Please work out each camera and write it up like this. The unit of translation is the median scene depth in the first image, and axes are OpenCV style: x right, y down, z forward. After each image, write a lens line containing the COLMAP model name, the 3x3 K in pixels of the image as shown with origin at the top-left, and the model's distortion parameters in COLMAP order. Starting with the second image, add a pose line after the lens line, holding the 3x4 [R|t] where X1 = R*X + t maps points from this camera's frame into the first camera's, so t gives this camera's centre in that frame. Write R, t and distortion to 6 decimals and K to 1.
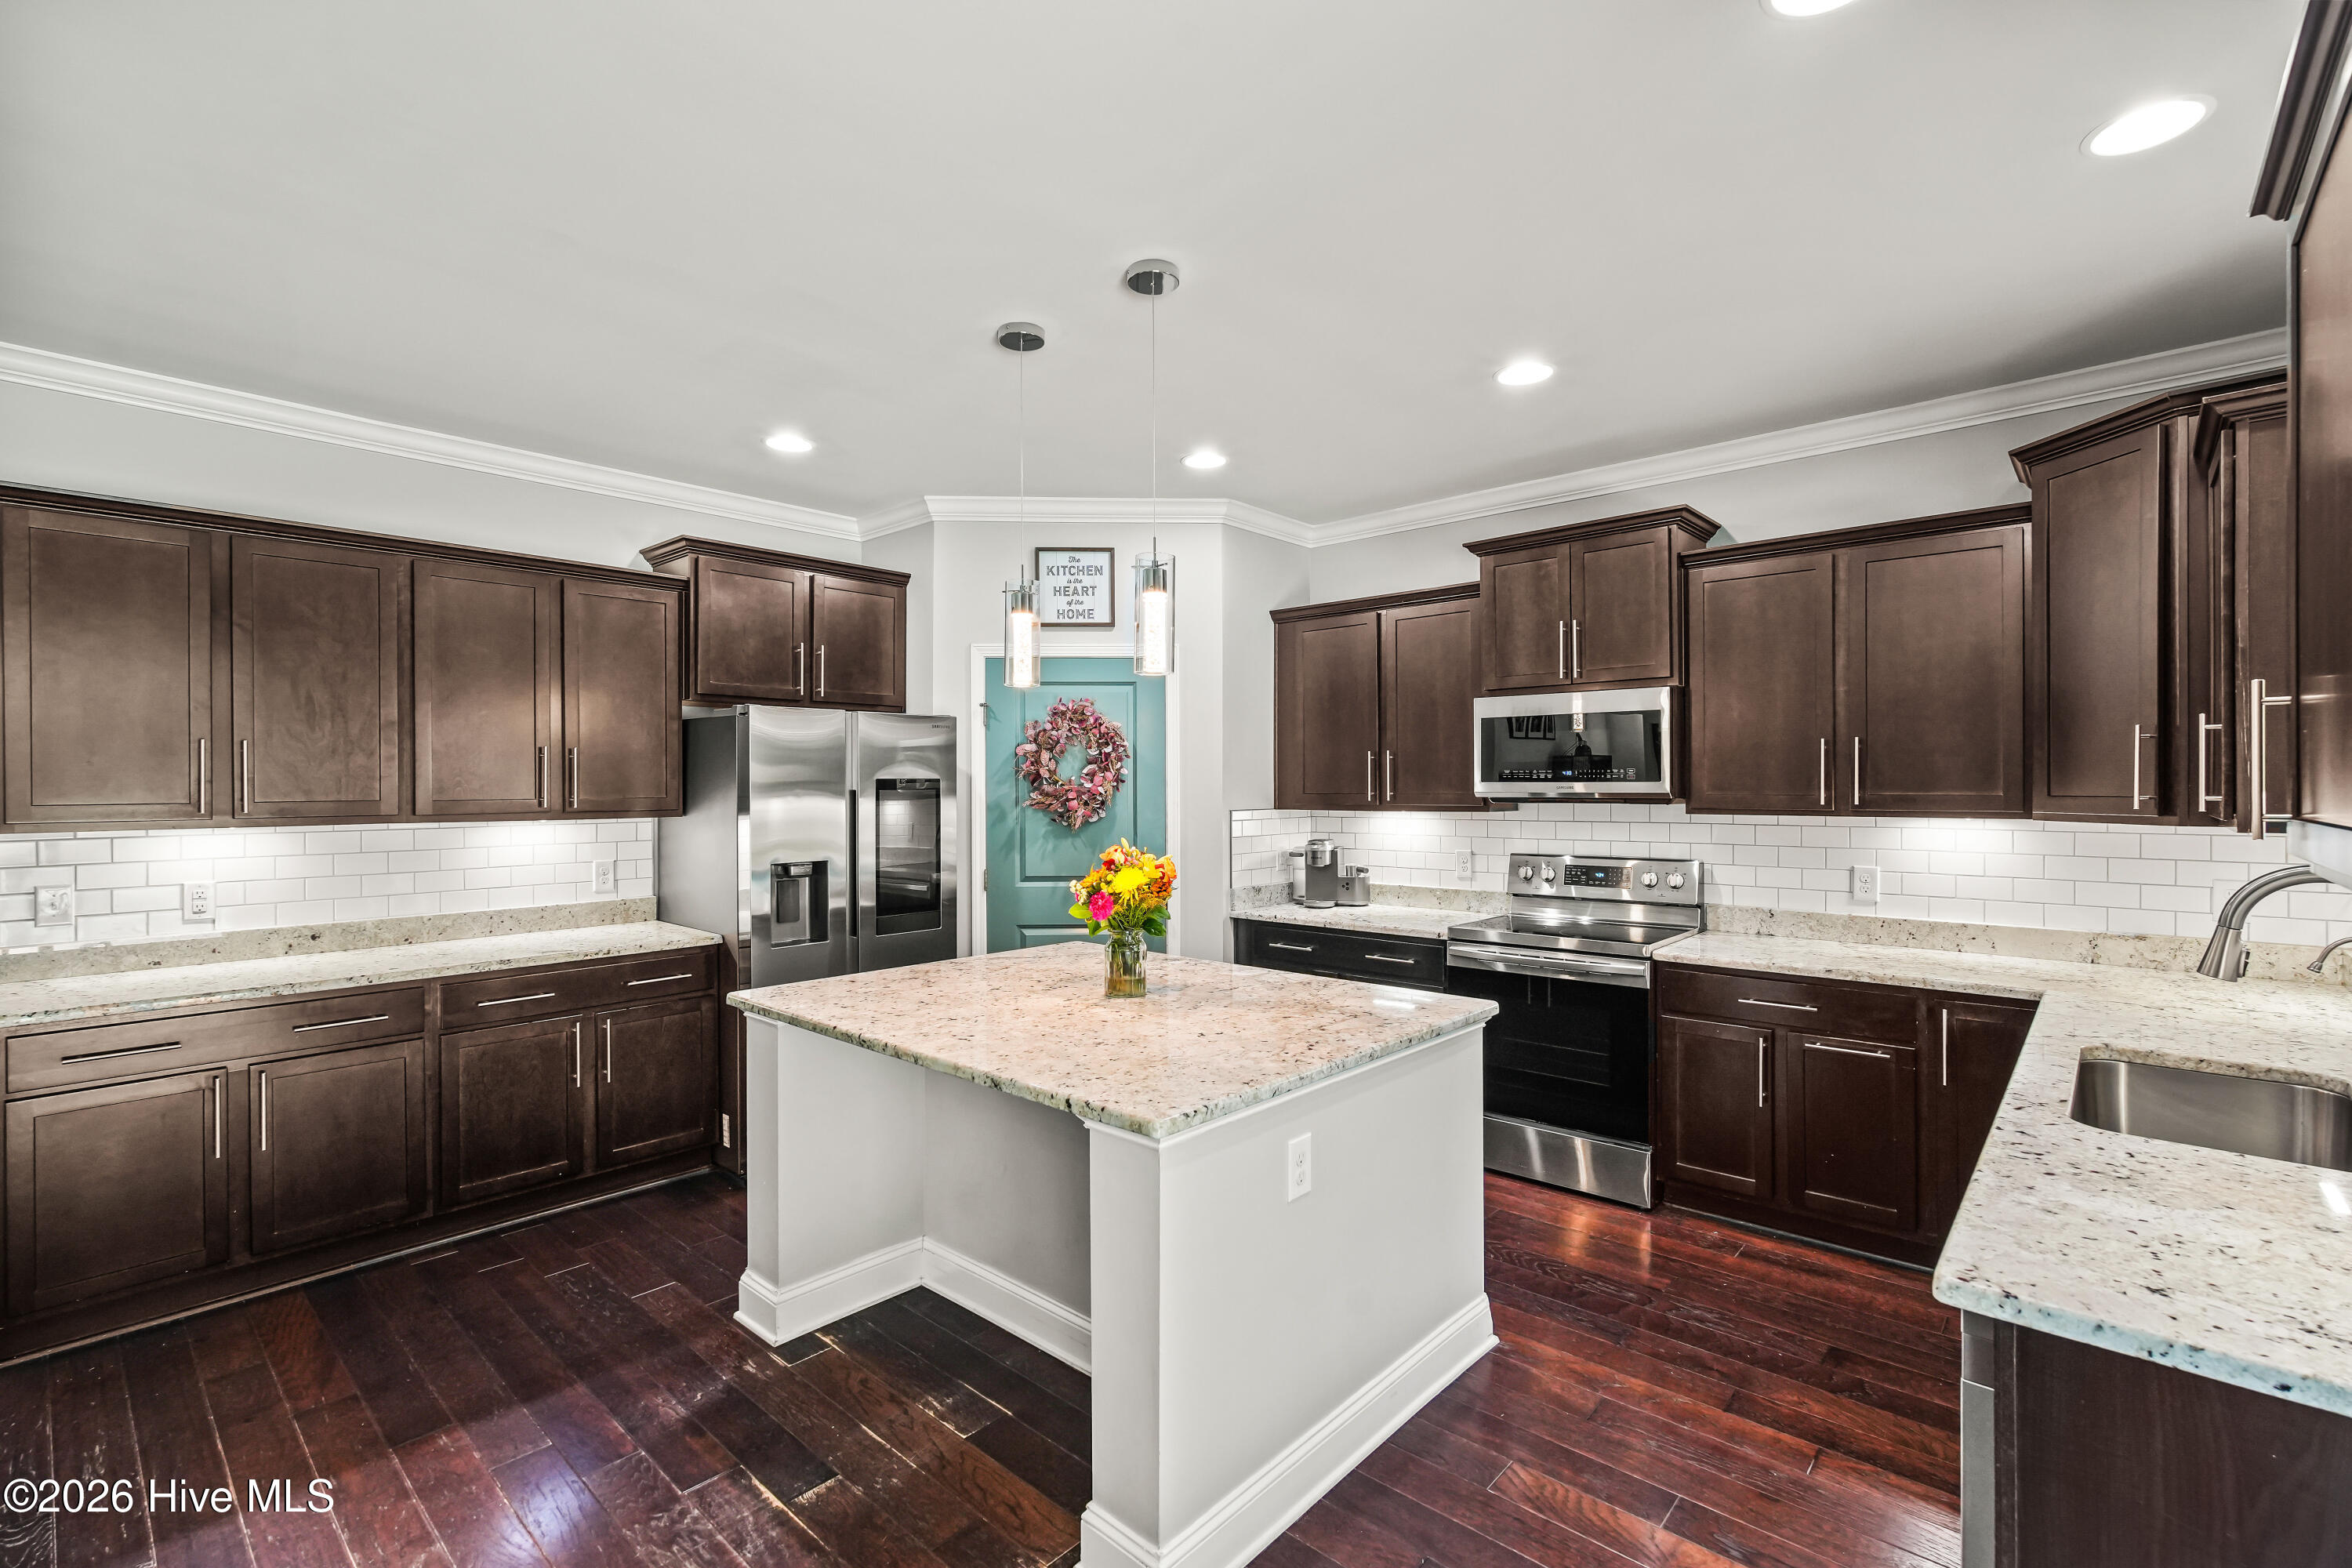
lens RADIAL K [[1037.9, 0, 1177.8], [0, 1037.9, 784.6], [0, 0, 1]] dist [-0.000758, 0.000091]
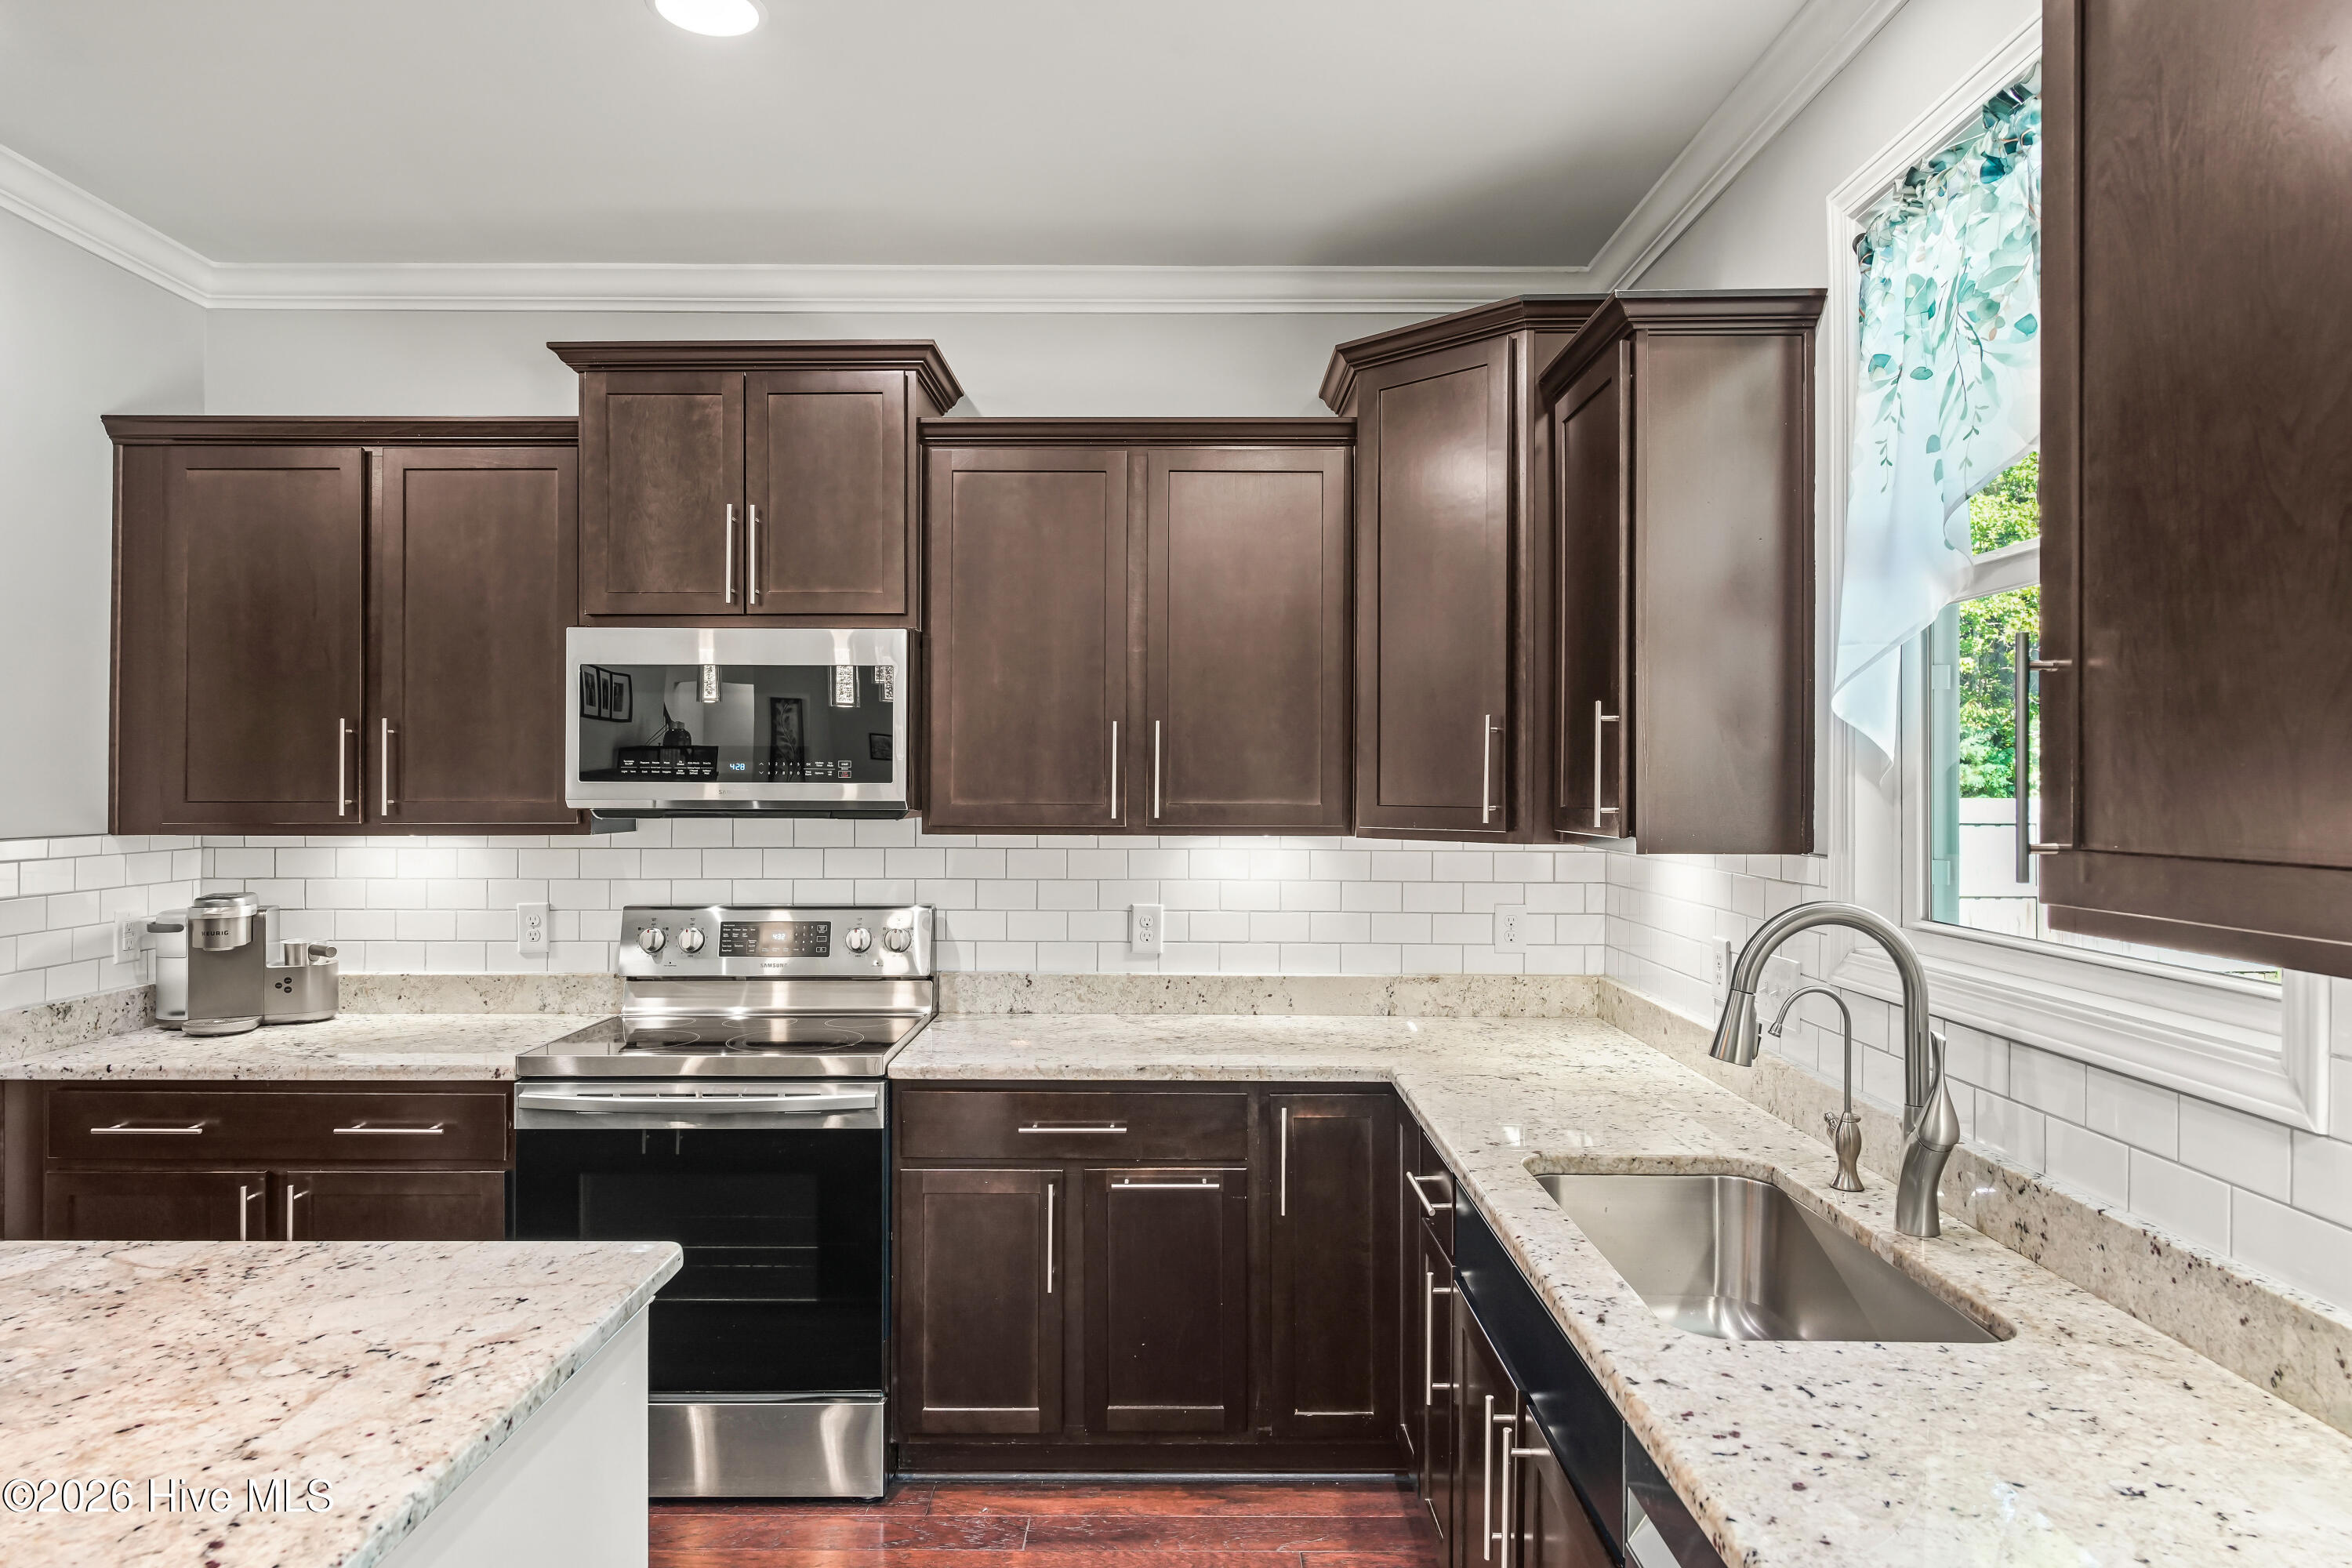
lens RADIAL K [[1404.1, 0, 1177.6], [0, 1404.1, 777.8], [0, 0, 1]] dist [-0.007302, 0.003688]
pose [[0.738785, 0.009745, 0.673870, 0.029893], [-0.006406, 0.999952, -0.007437, -0.000692], [-0.673910, 0.001177, 0.738812, 0.267129]]
